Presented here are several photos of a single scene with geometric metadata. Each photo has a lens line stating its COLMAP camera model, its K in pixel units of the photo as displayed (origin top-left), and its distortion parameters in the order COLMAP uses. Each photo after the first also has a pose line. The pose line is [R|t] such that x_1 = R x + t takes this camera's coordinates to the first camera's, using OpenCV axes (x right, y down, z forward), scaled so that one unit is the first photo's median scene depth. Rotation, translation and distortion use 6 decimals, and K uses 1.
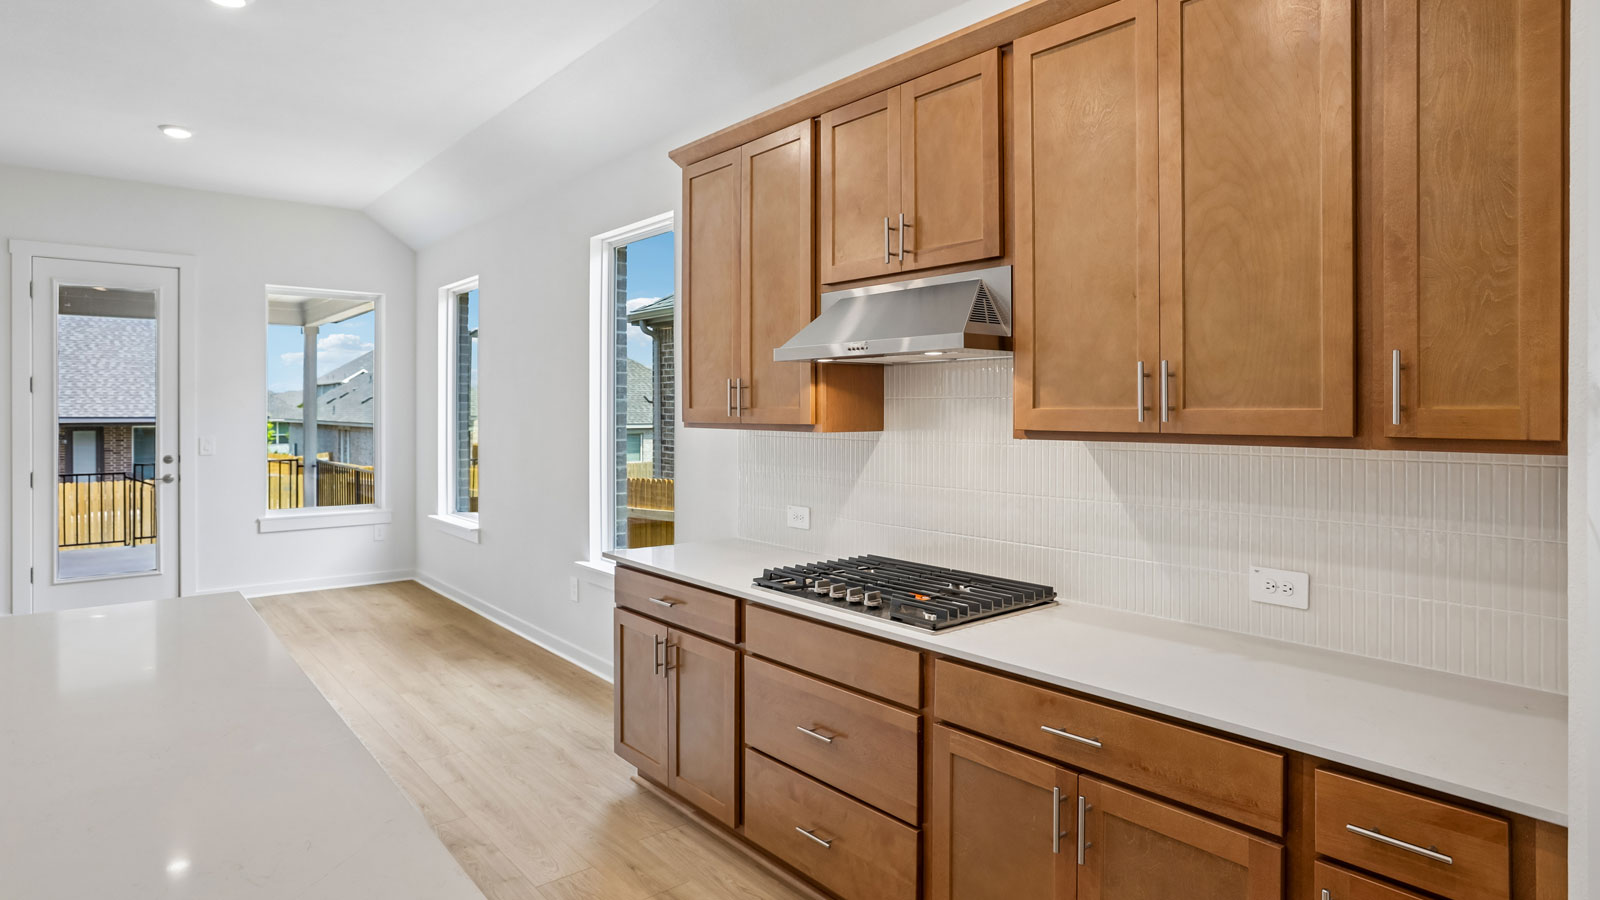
lens RADIAL K [[872.9, 0, 777.4], [0, 872.9, 411.0], [0, 0, 1]] dist [-0.056219, 0.029455]
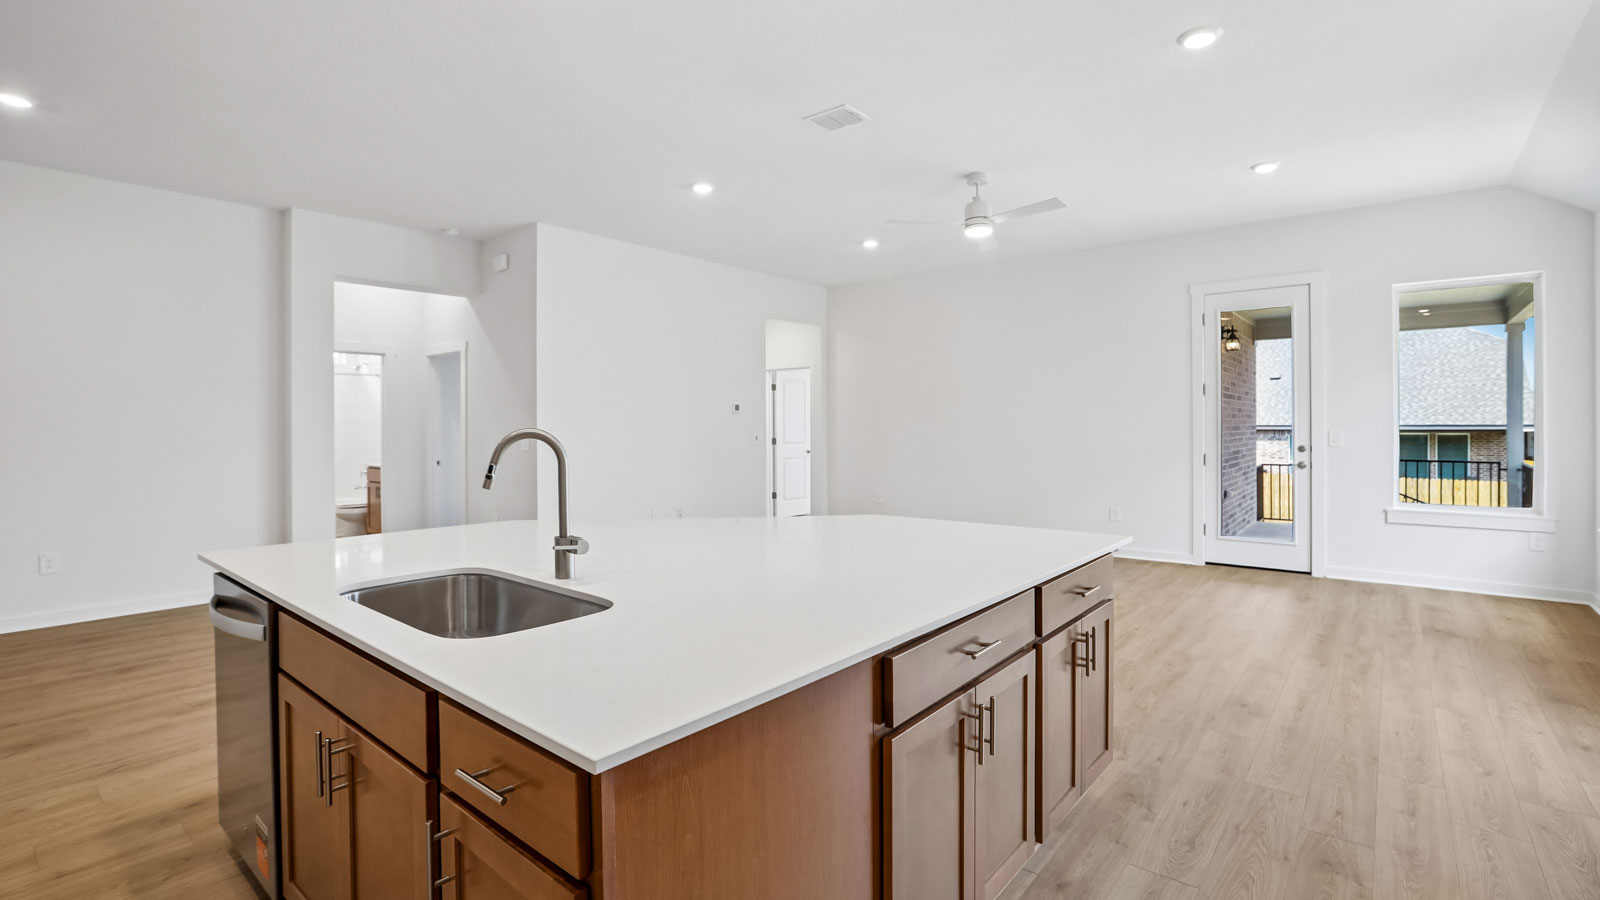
lens RADIAL K [[729.4, 0, 847.0], [0, 729.4, 423.2], [0, 0, 1]] dist [-0.000995, -0.000009]
pose [[0.233857, -0.002346, -0.972268, 0.289659], [0.000408, 0.999997, -0.002315, 0.060585], [0.972271, 0.000145, 0.233857, 0.406037]]
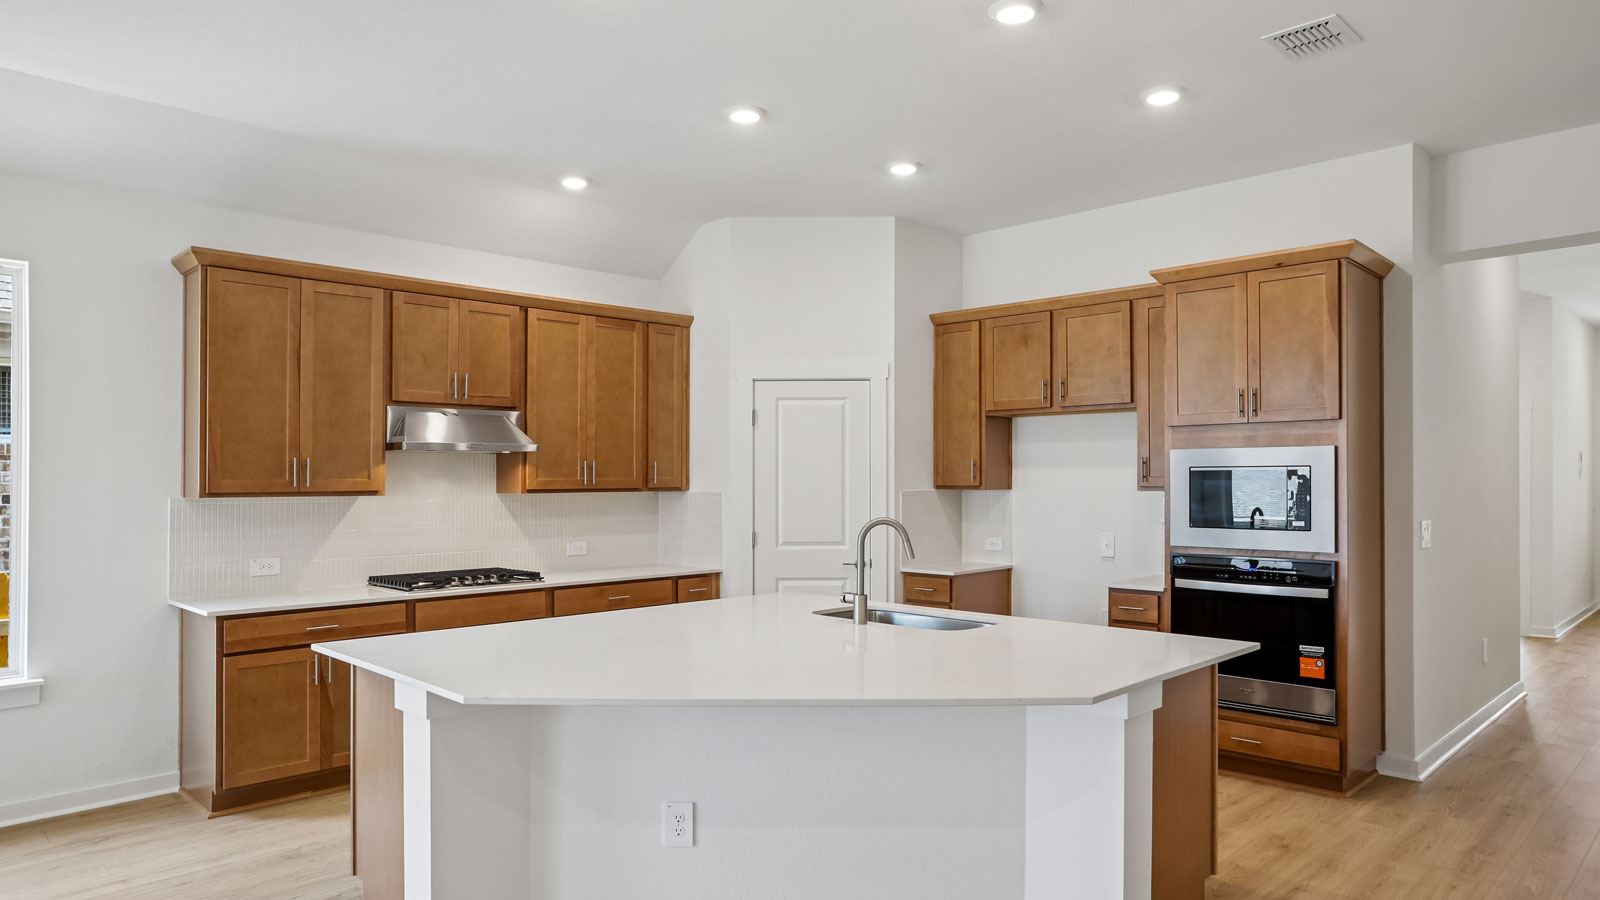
lens RADIAL K [[1016.8, 0, 858.2], [0, 1016.8, 478.0], [0, 0, 1]] dist [-0.000367, -0.000309]
pose [[-0.144546, -0.000373, 0.989498, -2.211078], [0.006827, 0.999976, 0.001374, -0.003591], [-0.989475, 0.006954, -0.144540, 0.522338]]
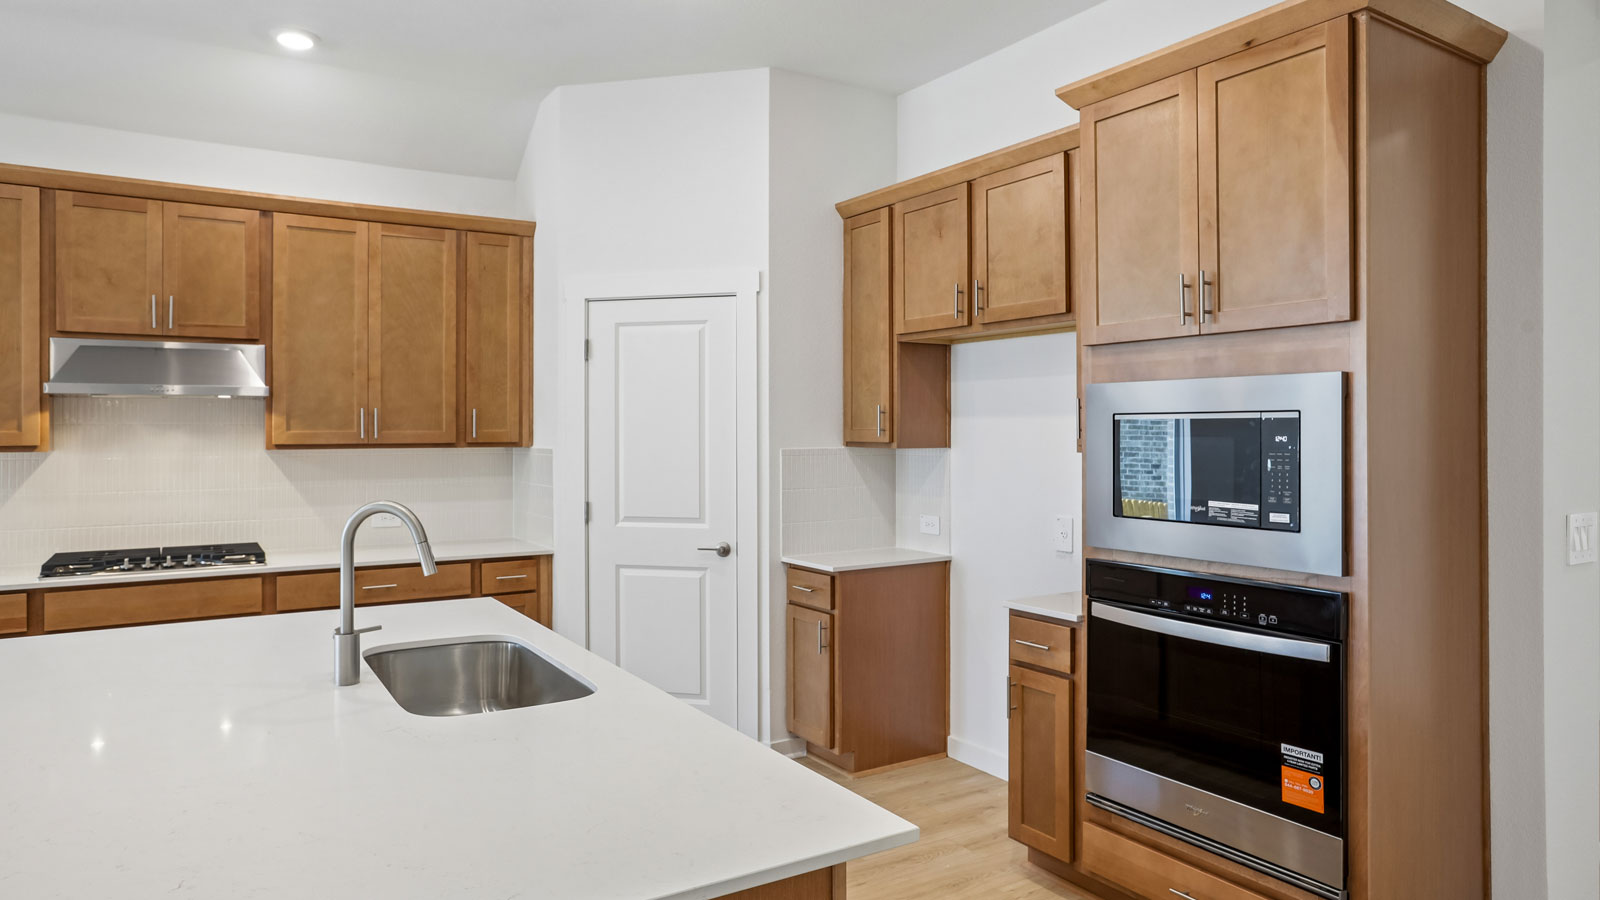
lens RADIAL K [[1012.5, 0, 824.7], [0, 1012.5, 430.5], [0, 0, 1]] dist [-0.029796, 0.048206]
pose [[0.104763, -0.000988, 0.994497, -1.473355], [0.004831, 0.999988, 0.000485, -0.000730], [-0.994486, 0.004754, 0.104766, -0.254985]]
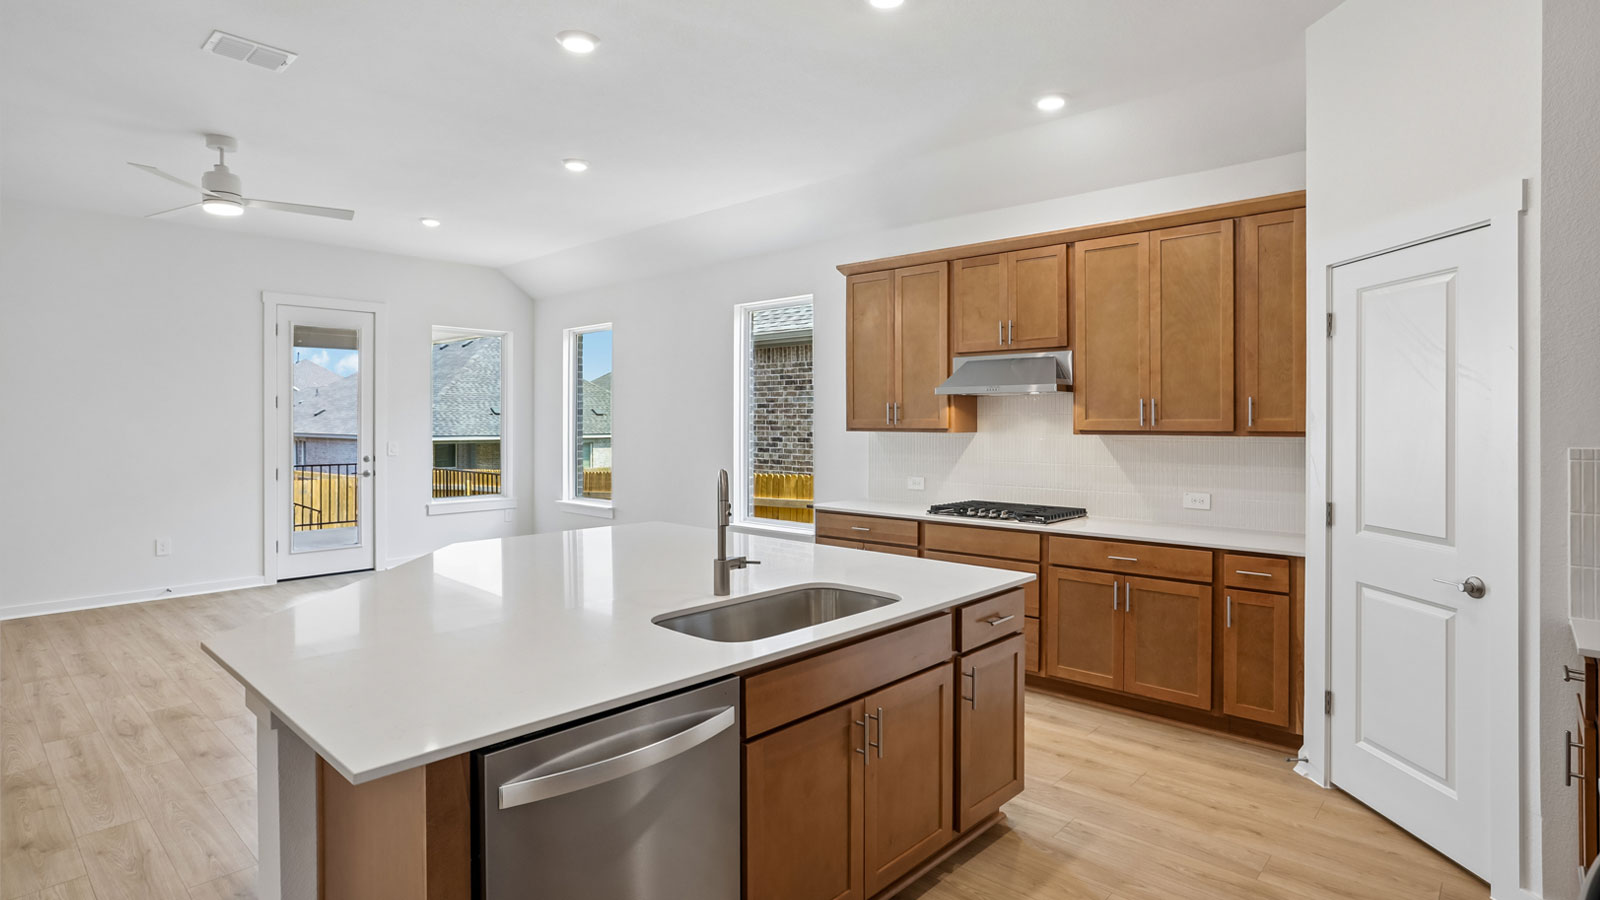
lens RADIAL K [[827.2, 0, 767.0], [0, 827.2, 424.7], [0, 0, 1]] dist [-0.059929, 0.029431]
pose [[0.992082, -0.000590, 0.125589, -0.667424], [0.000305, 0.999997, 0.002284, 0.003756], [-0.125590, -0.002227, 0.992080, -0.808995]]
